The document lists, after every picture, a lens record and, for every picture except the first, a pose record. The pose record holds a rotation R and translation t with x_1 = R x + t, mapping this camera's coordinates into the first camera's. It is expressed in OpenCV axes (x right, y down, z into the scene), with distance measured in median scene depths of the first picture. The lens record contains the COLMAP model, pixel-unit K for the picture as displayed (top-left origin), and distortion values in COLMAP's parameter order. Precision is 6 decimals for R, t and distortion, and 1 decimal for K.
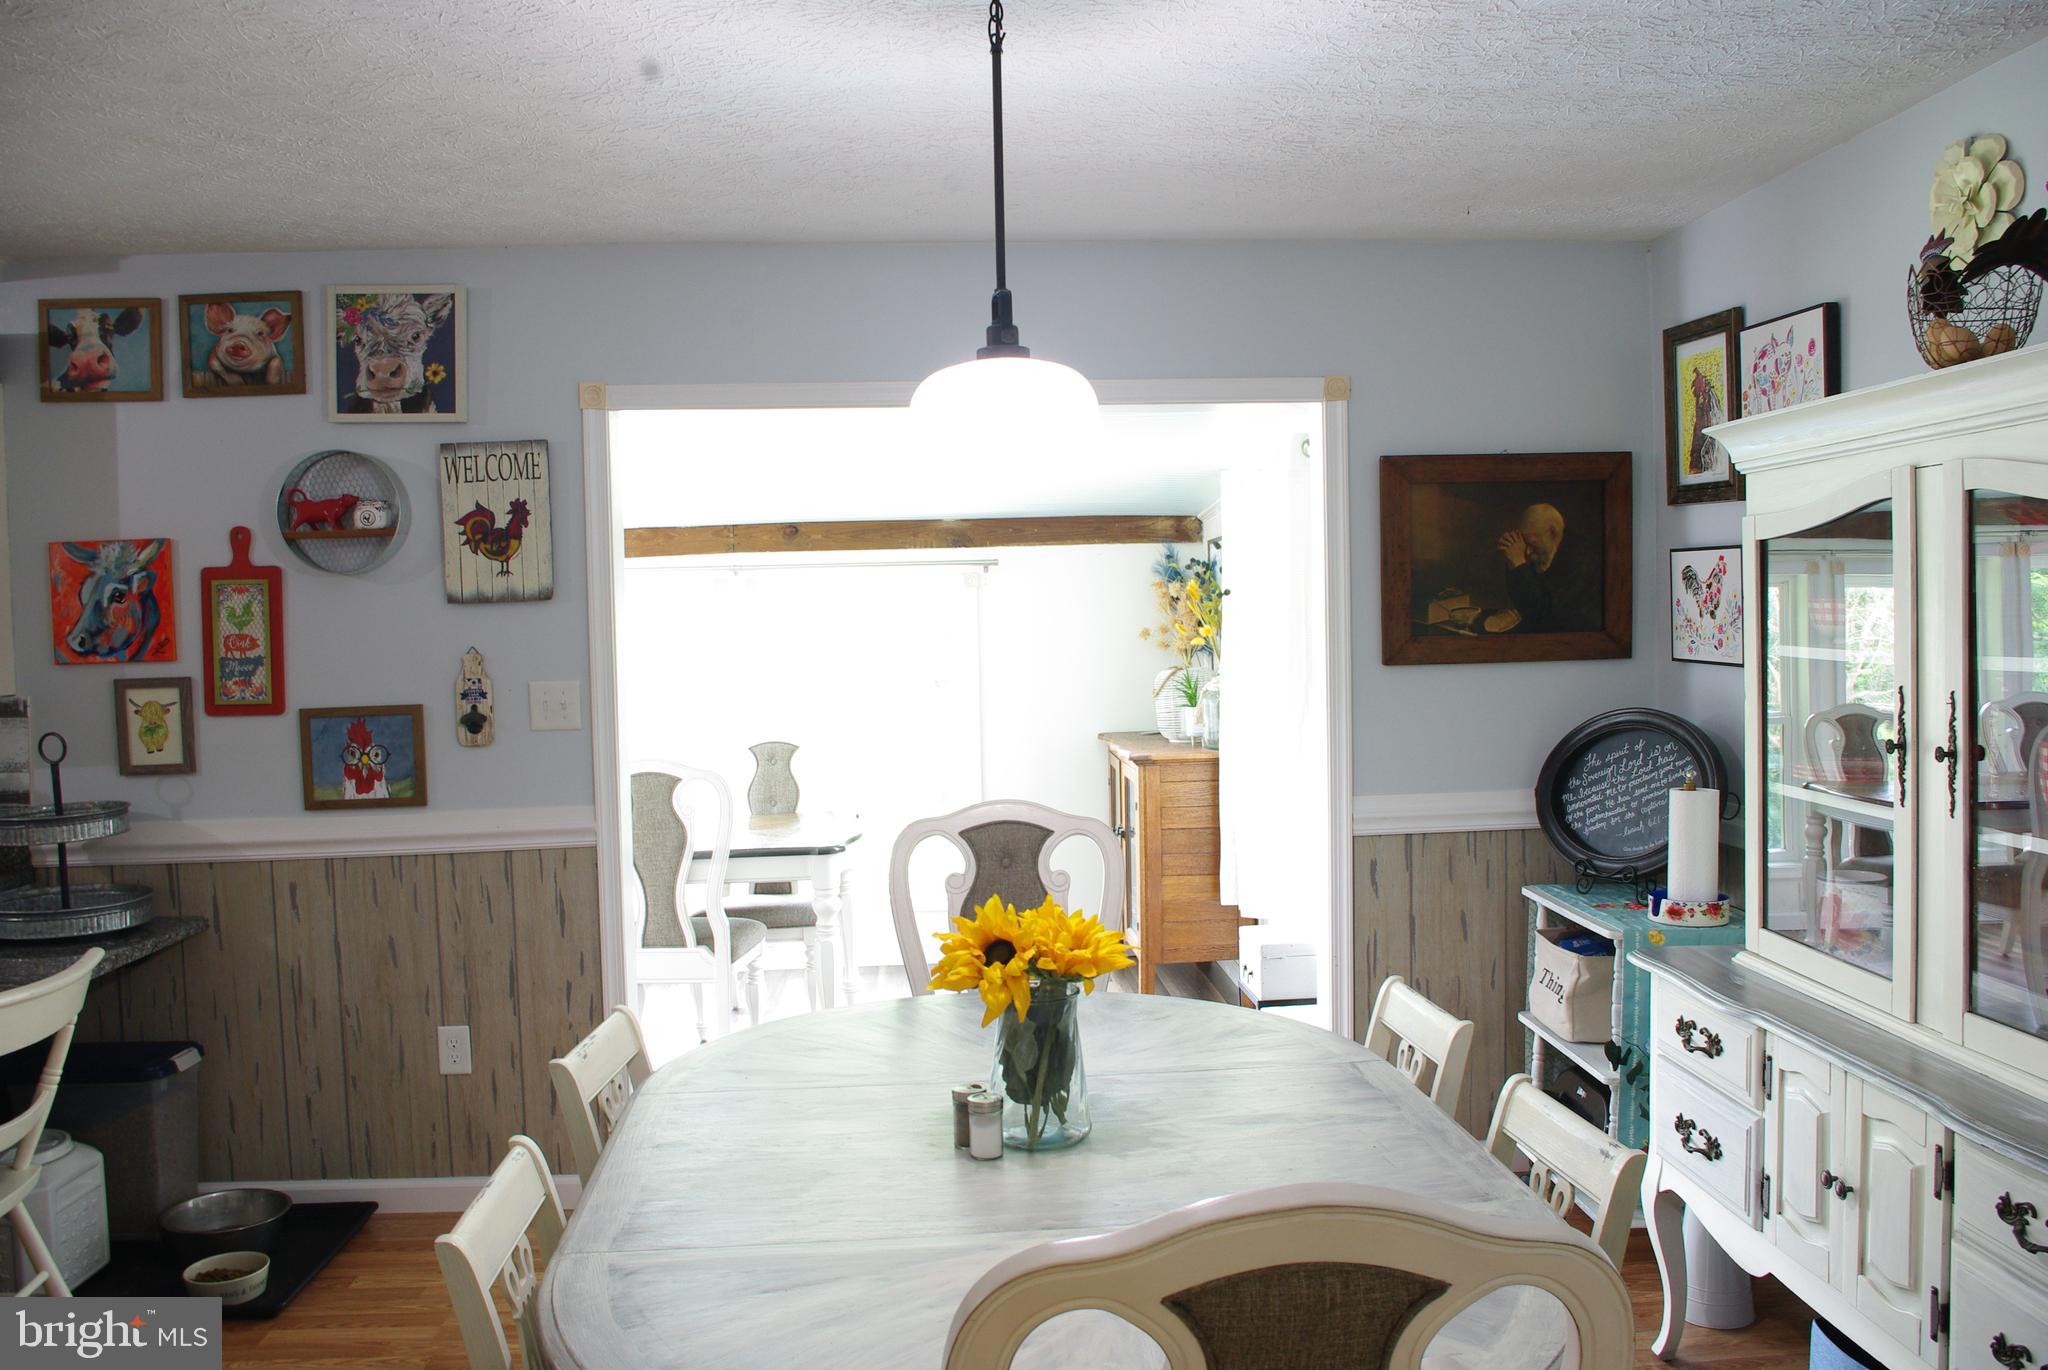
lens RADIAL K [[1588.9, 0, 1024.0], [0, 1588.9, 685.0], [0, 0, 1]] dist [-0.044664, 0.000782]
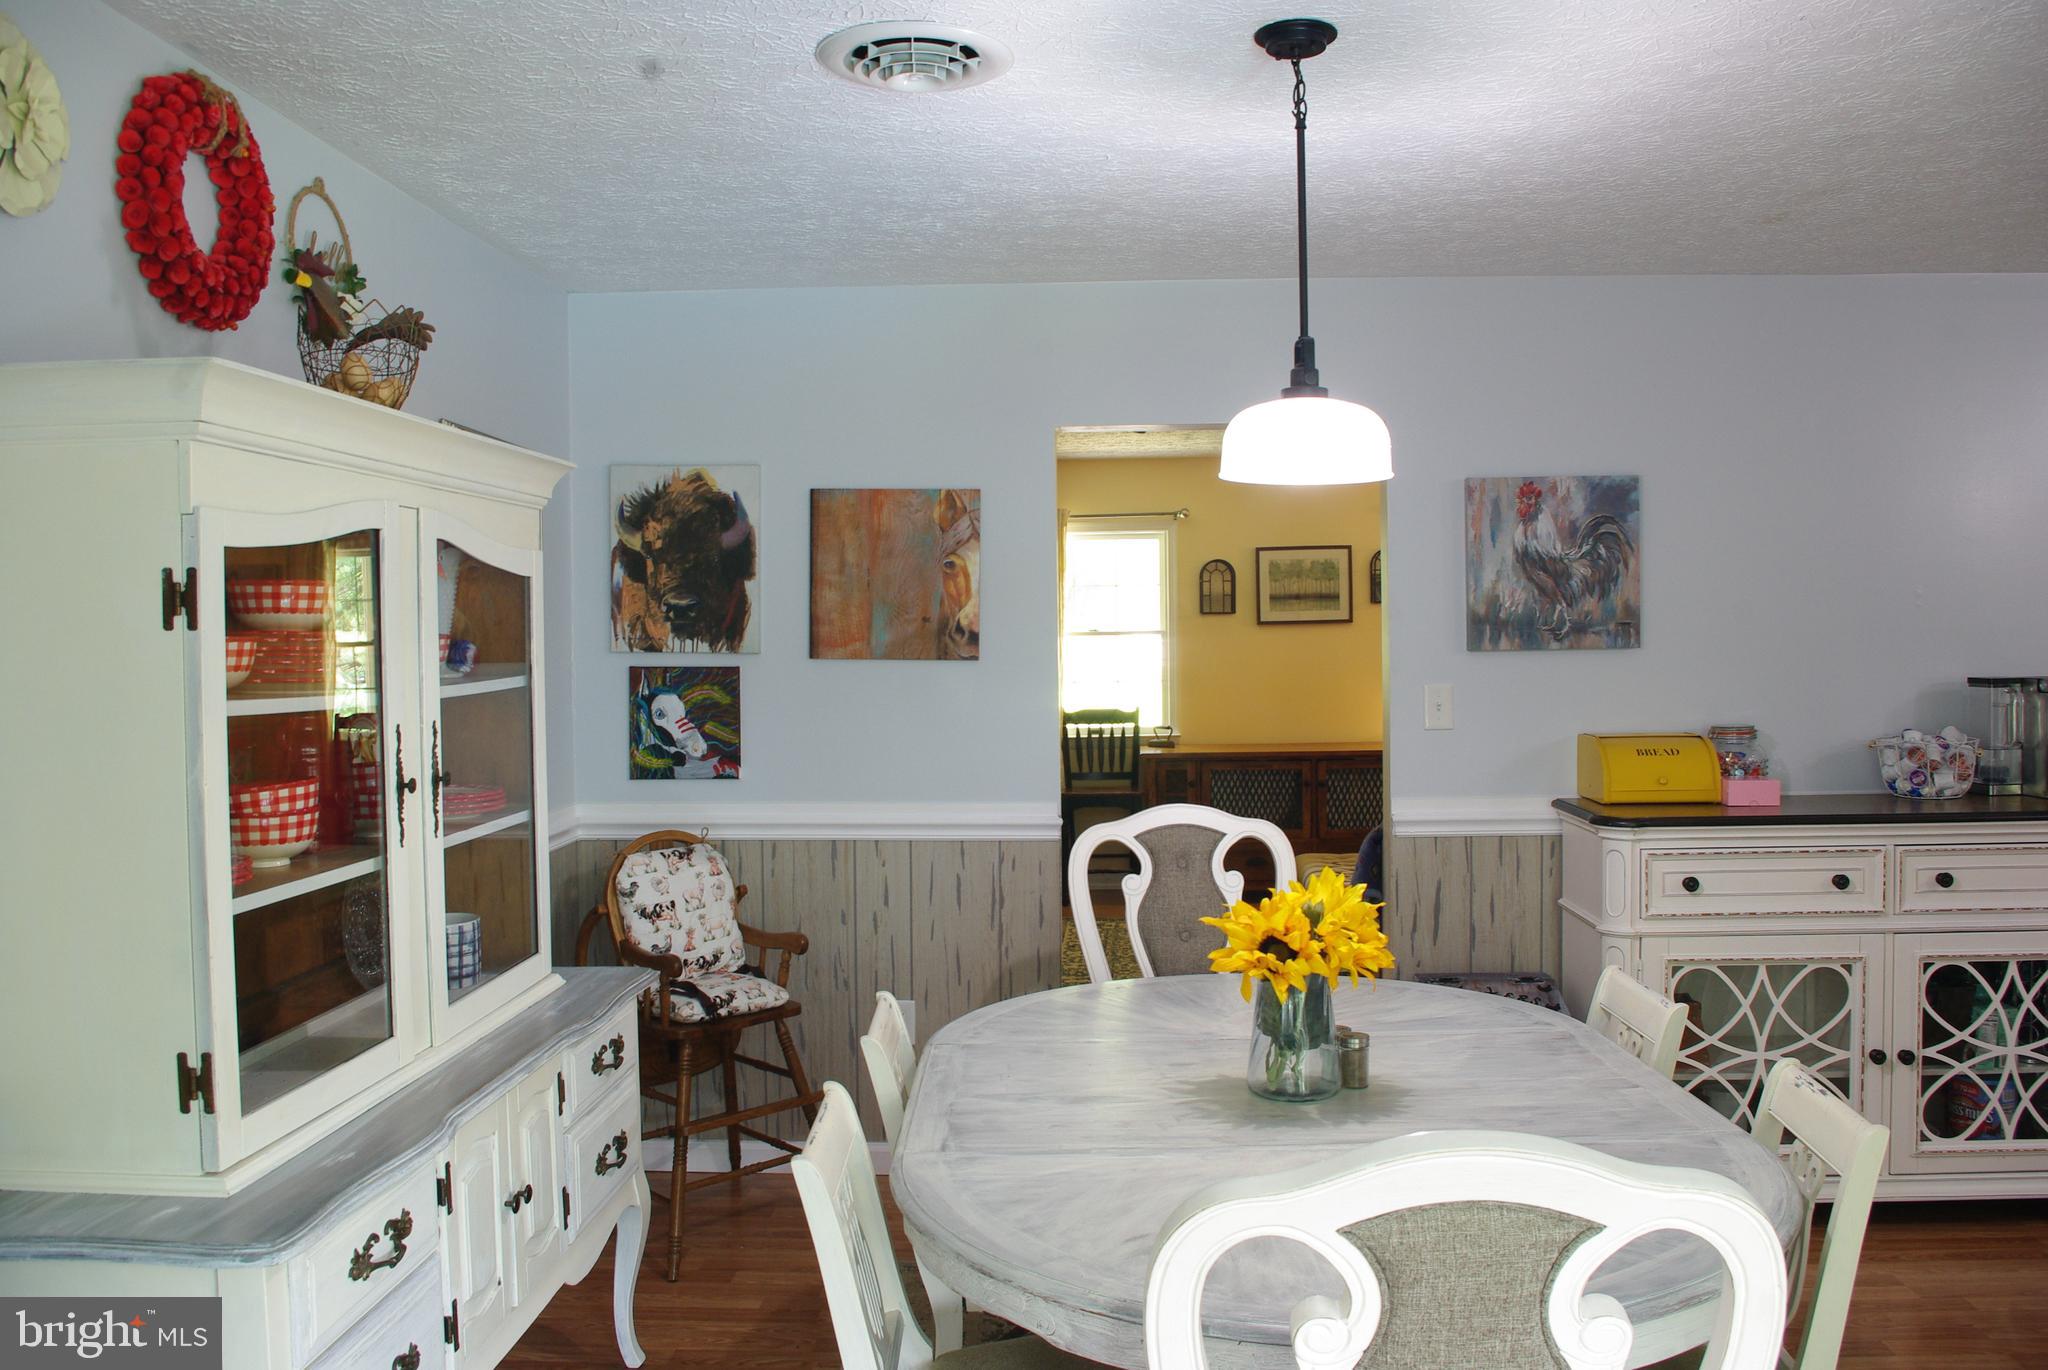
lens RADIAL K [[1588.9, 0, 1024.0], [0, 1588.9, 685.0], [0, 0, 1]] dist [-0.044664, 0.000782]
pose [[-0.993868, 0.032952, 0.105547, 0.077060], [0.040884, 0.996428, 0.073891, -0.093431], [-0.102735, 0.077753, -0.991665, 2.238412]]
